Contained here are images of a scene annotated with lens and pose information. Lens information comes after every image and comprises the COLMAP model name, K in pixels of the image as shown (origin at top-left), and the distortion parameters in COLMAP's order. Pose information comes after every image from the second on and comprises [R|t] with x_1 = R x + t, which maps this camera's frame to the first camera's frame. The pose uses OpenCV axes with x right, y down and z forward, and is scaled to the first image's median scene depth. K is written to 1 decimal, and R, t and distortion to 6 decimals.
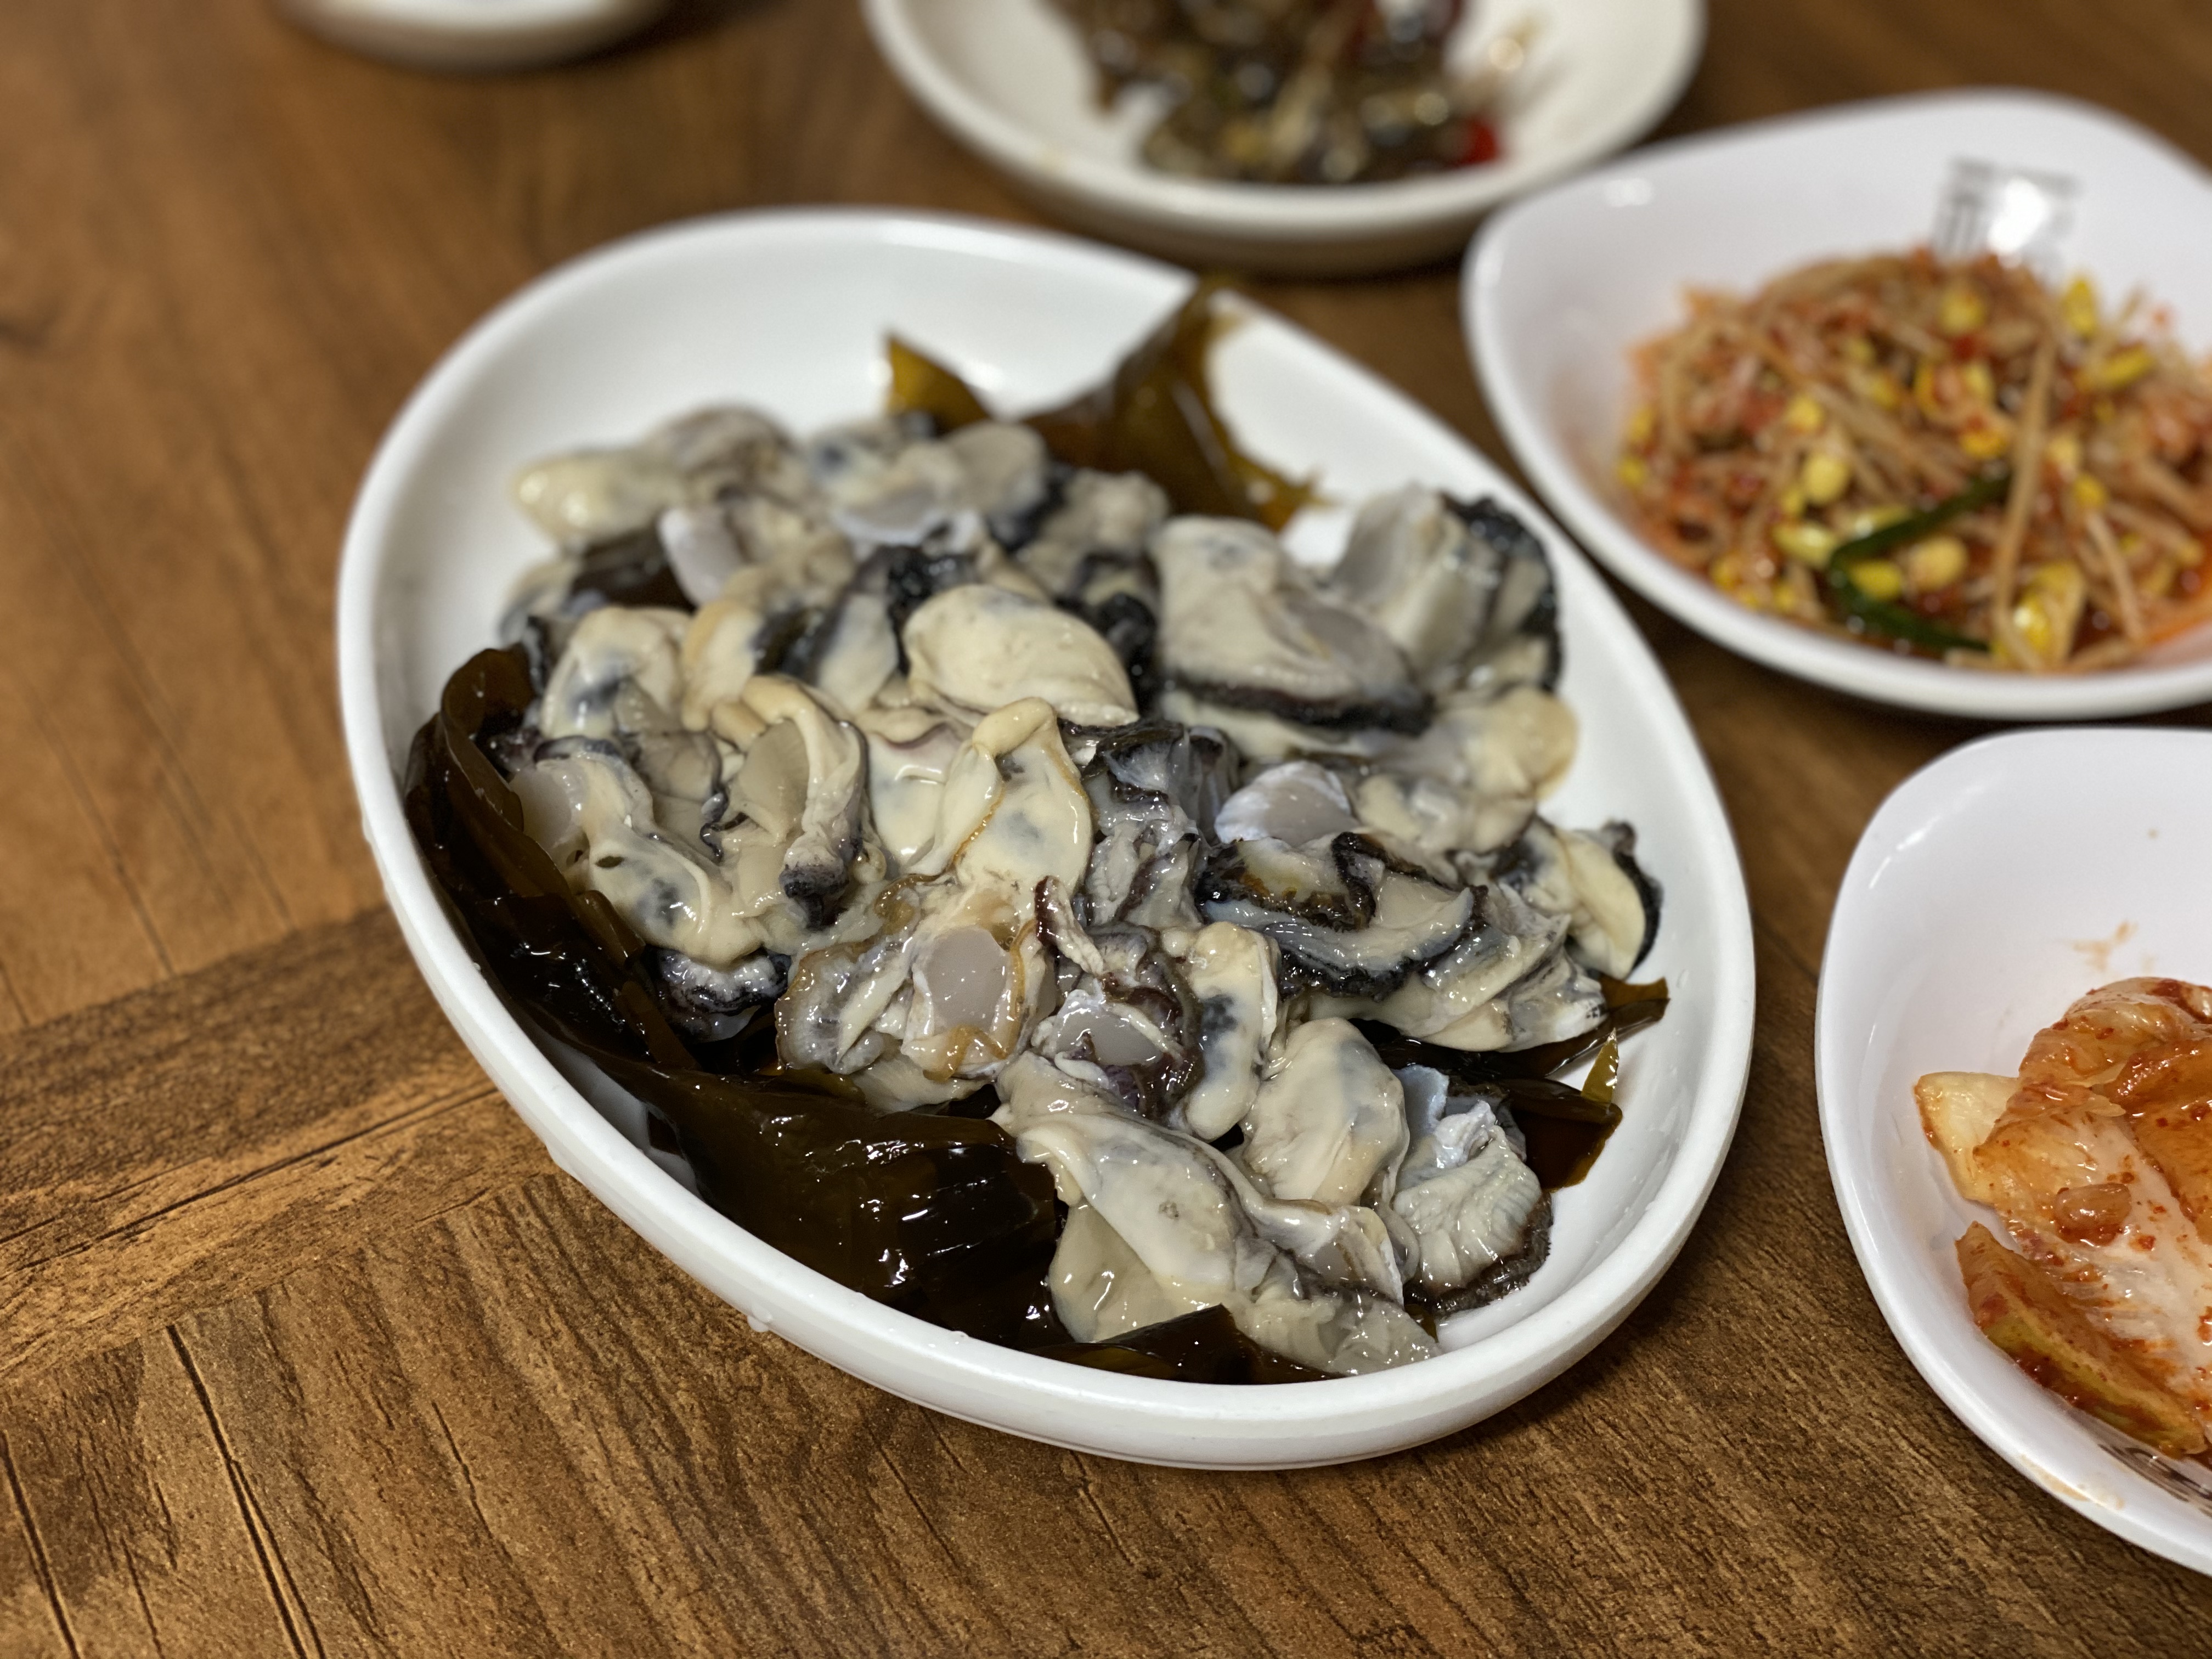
lens RADIAL K [[3286.3, 0, 1106.0], [0, 3286.3, 829.5], [0, 0, 1]] dist [0.080758, -0.209365]
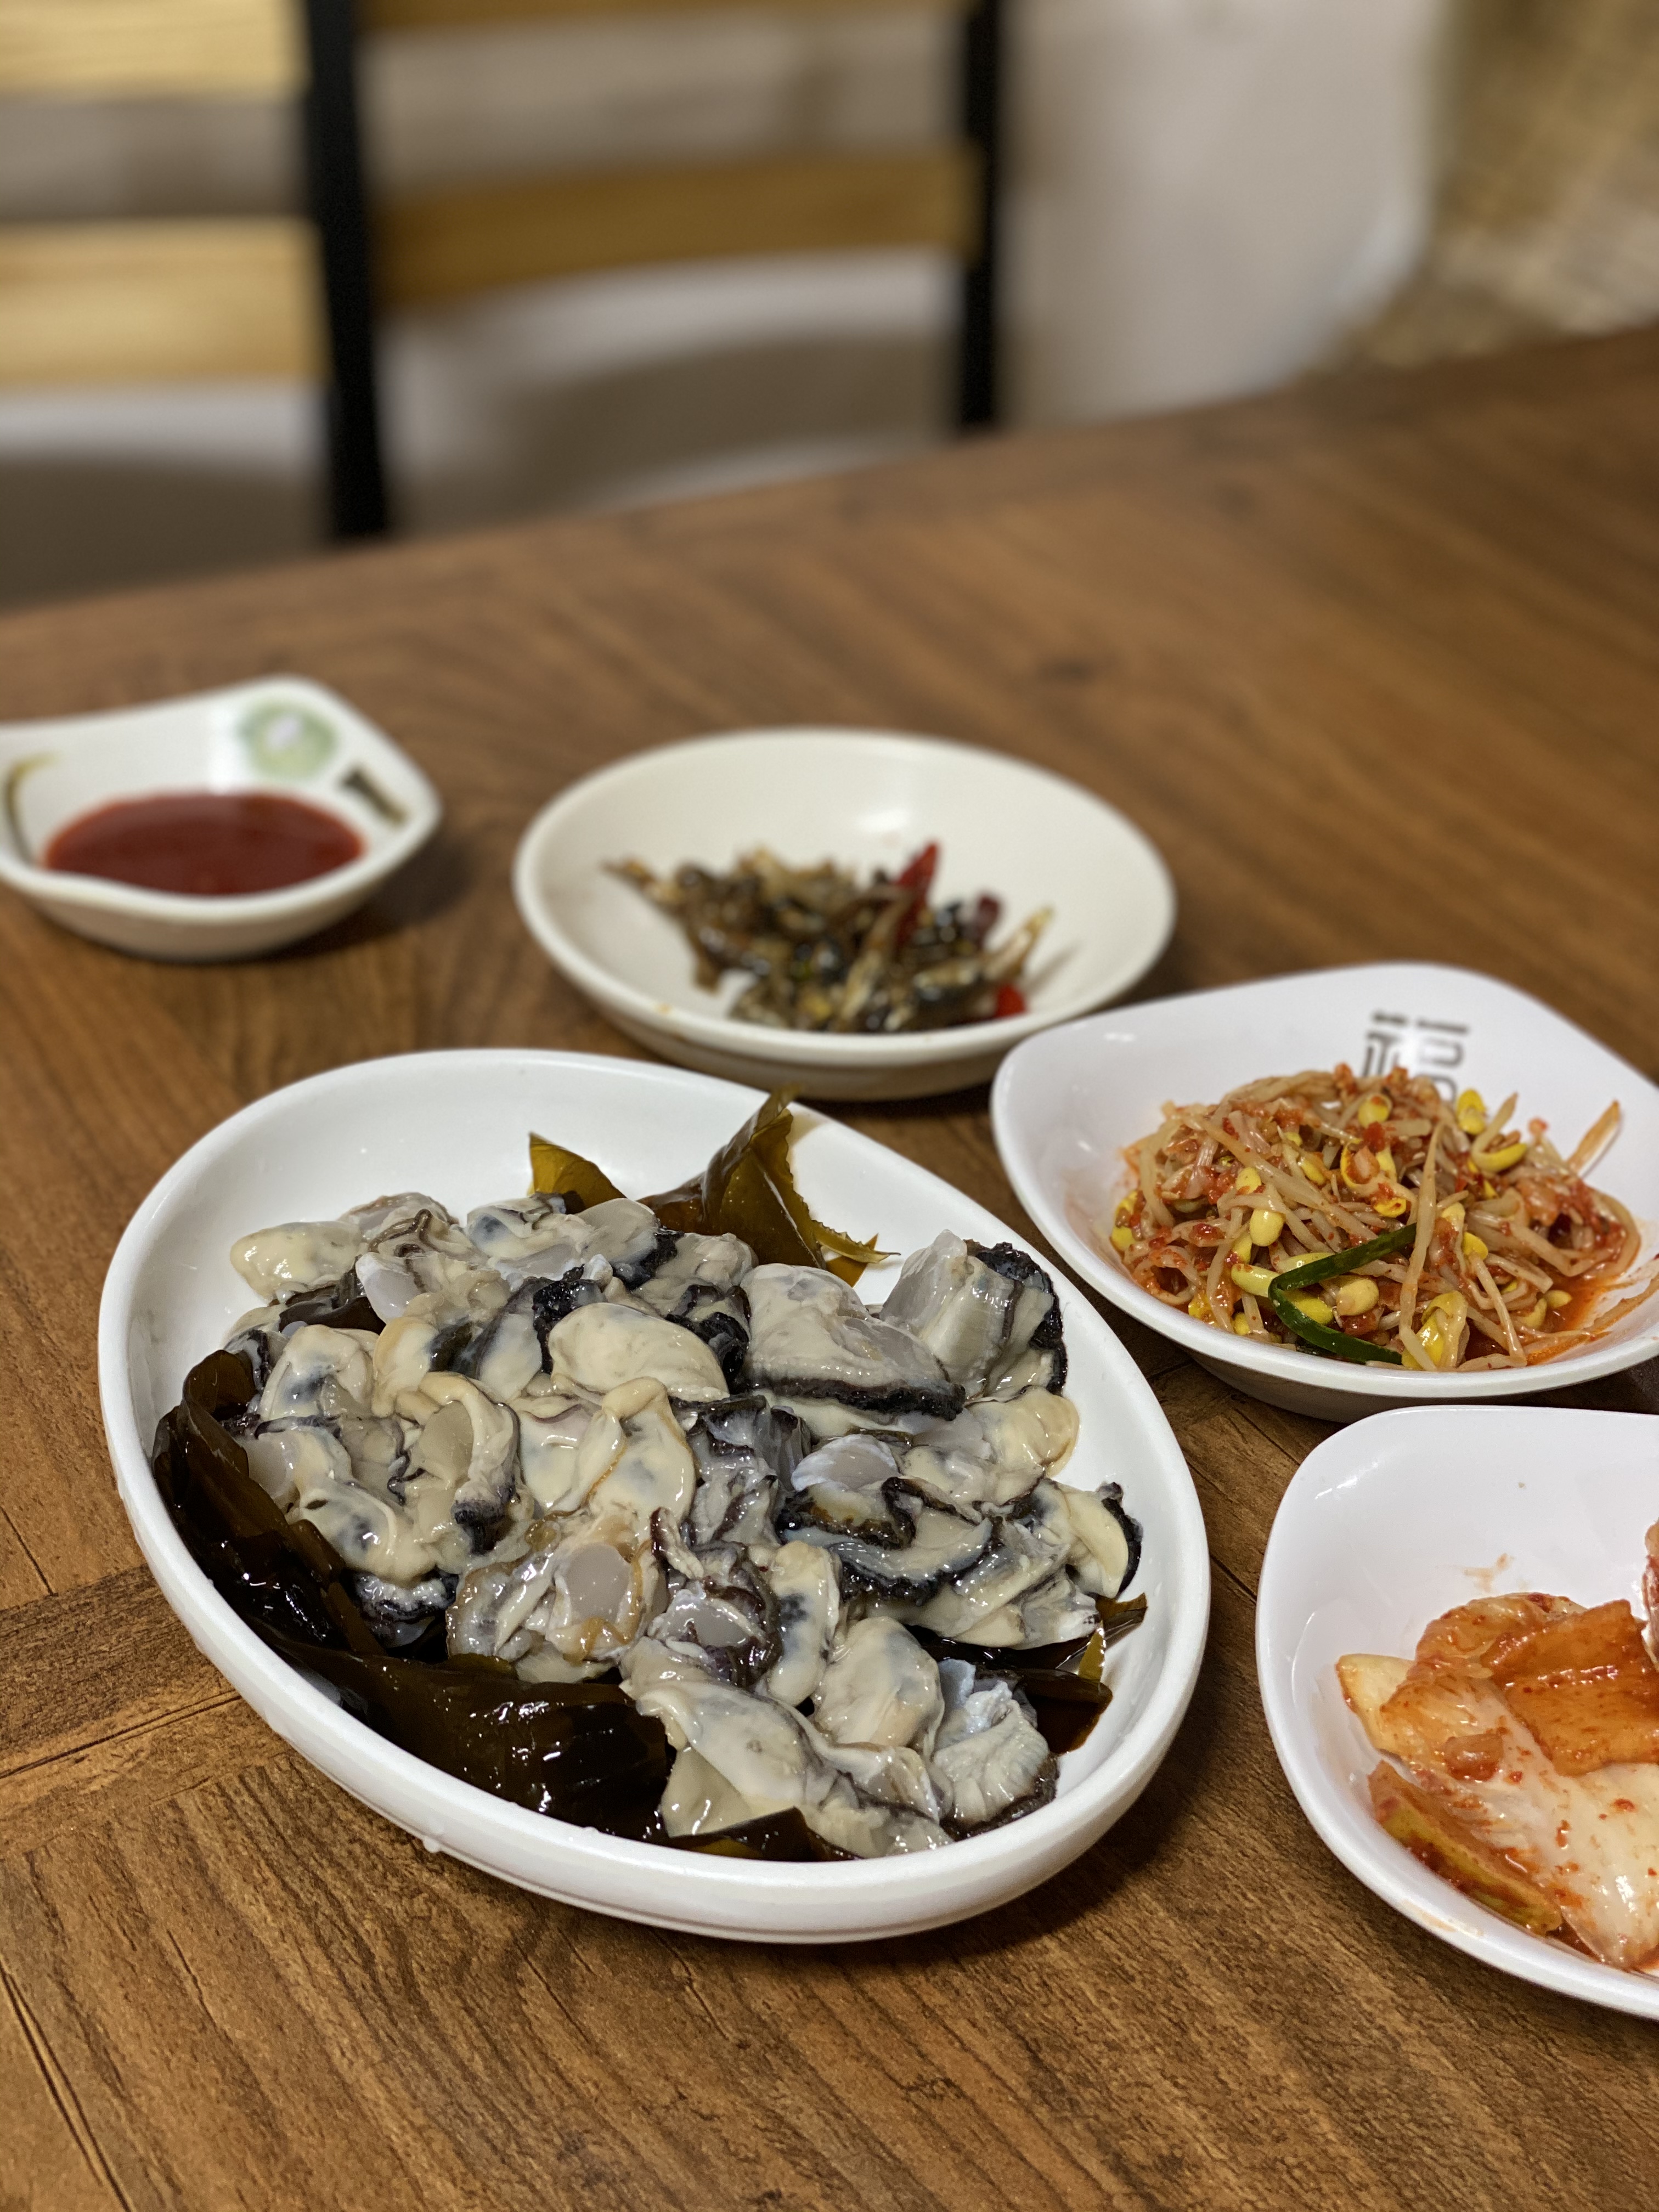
lens RADIAL K [[3286.3, 0, 829.5], [0, 3286.3, 1106.0], [0, 0, 1]] dist [0.080758, -0.209365]
pose [[0.999410, -0.005640, 0.033877, 0.005757], [0.012978, 0.975307, -0.220472, 0.146533], [-0.031797, 0.220782, 0.974805, -0.293249]]
